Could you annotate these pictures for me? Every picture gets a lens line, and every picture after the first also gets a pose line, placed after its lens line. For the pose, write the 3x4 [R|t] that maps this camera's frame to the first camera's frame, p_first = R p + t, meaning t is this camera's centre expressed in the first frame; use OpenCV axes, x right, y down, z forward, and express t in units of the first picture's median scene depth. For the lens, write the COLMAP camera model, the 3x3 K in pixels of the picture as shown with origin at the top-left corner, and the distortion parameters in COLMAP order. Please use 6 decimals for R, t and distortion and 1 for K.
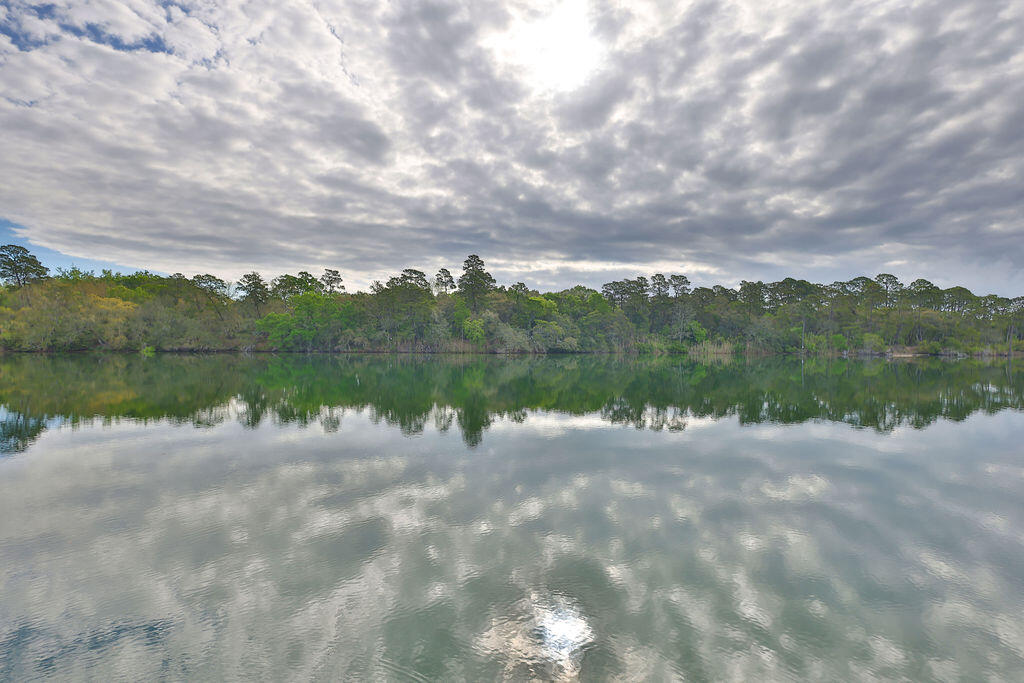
lens RADIAL K [[501.7, 0, 514.0], [0, 501.7, 351.1], [0, 0, 1]] dist [0.003683, -0.000066]
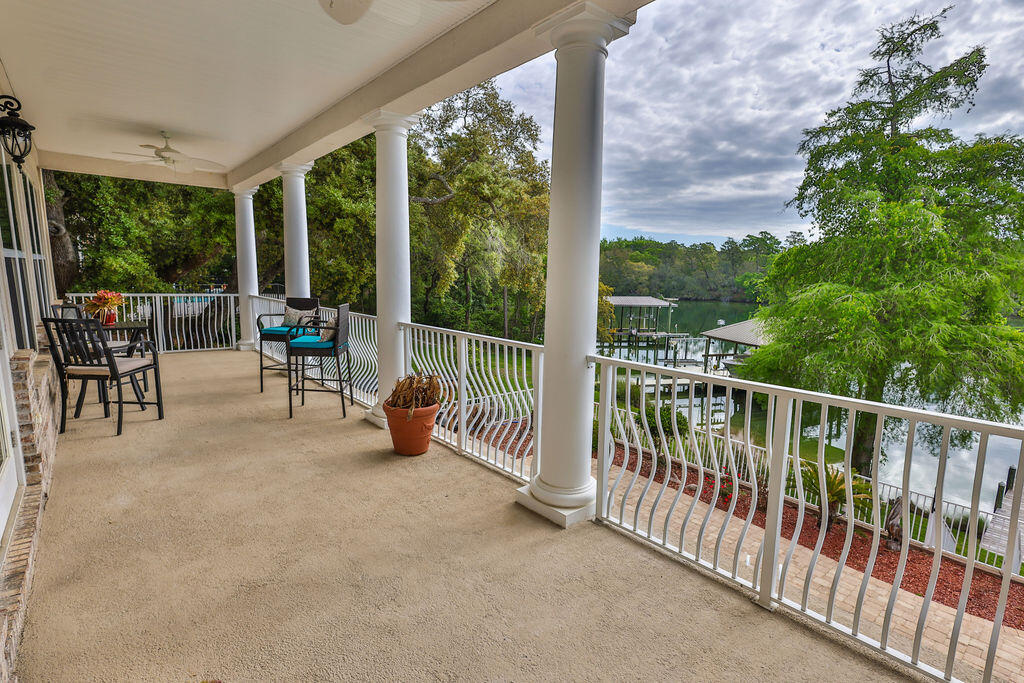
lens RADIAL K [[501.7, 0, 508.8], [0, 501.7, 342.5], [0, 0, 1]] dist [0.003683, -0.000066]
pose [[0.728105, 0.104804, -0.677406, -0.034273], [-0.019707, 0.991034, 0.132145, -0.046776], [0.685182, -0.082866, 0.723643, -0.304032]]
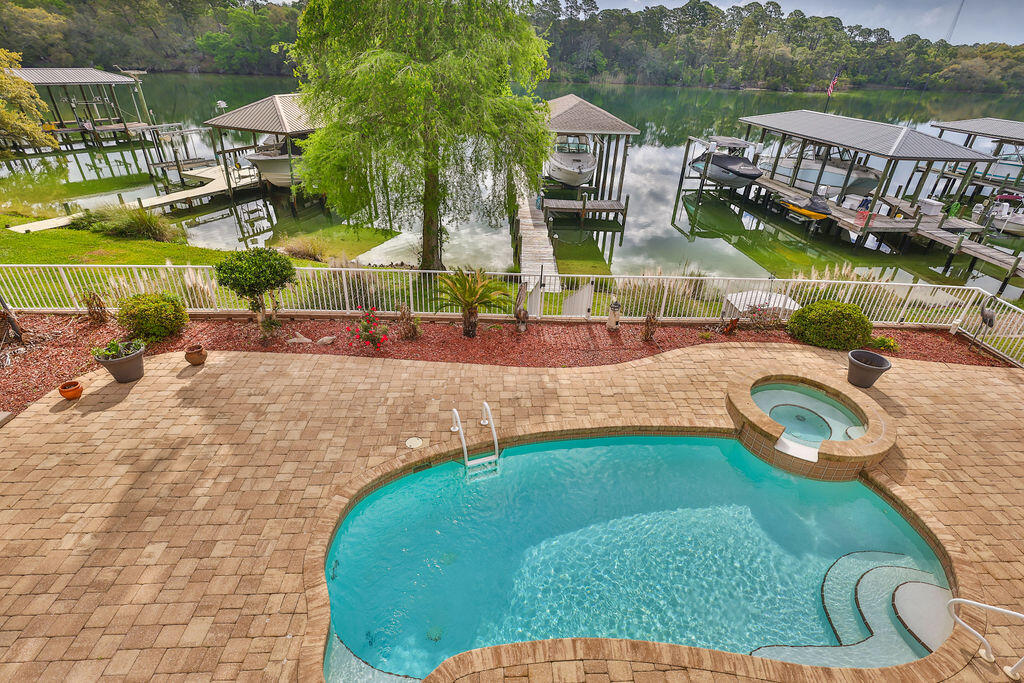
lens RADIAL K [[501.7, 0, 518.1], [0, 501.7, 346.4], [0, 0, 1]] dist [0.003683, -0.000066]
pose [[0.983788, -0.059823, 0.169063, -0.054007], [-0.033509, 0.864797, 0.501002, -0.046622], [-0.176177, -0.498545, 0.848773, -0.285347]]
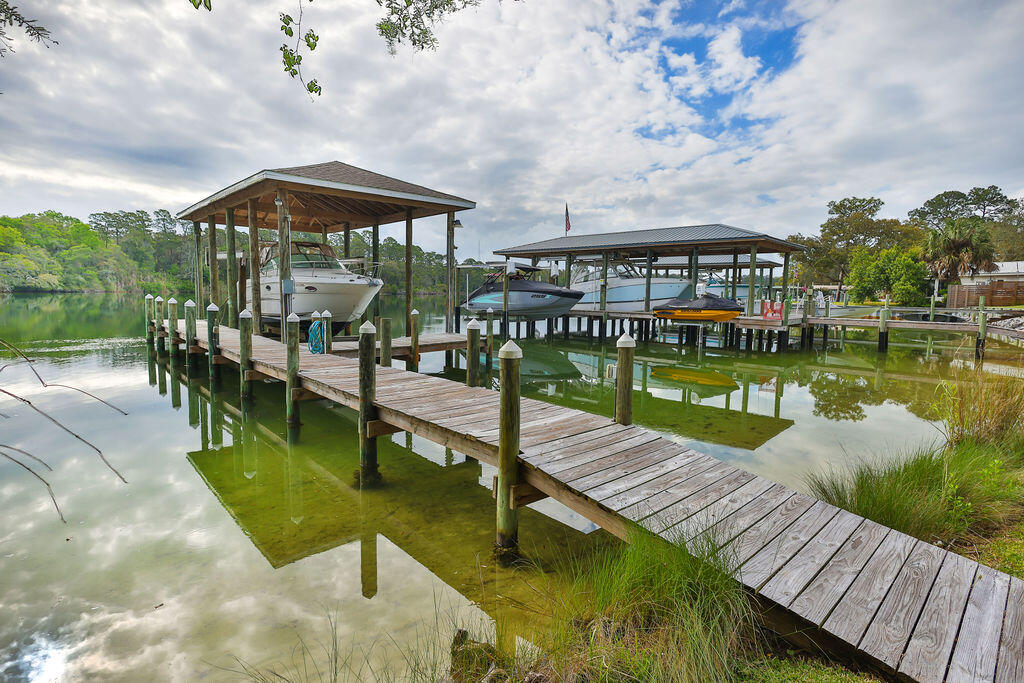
lens RADIAL K [[501.7, 0, 511.8], [0, 501.7, 333.5], [0, 0, 1]] dist [0.003683, -0.000066]
pose [[0.635057, -0.061604, 0.770005, -0.049150], [-0.006071, 0.996386, 0.084722, -0.003495], [-0.772441, -0.058478, 0.632388, -0.157766]]
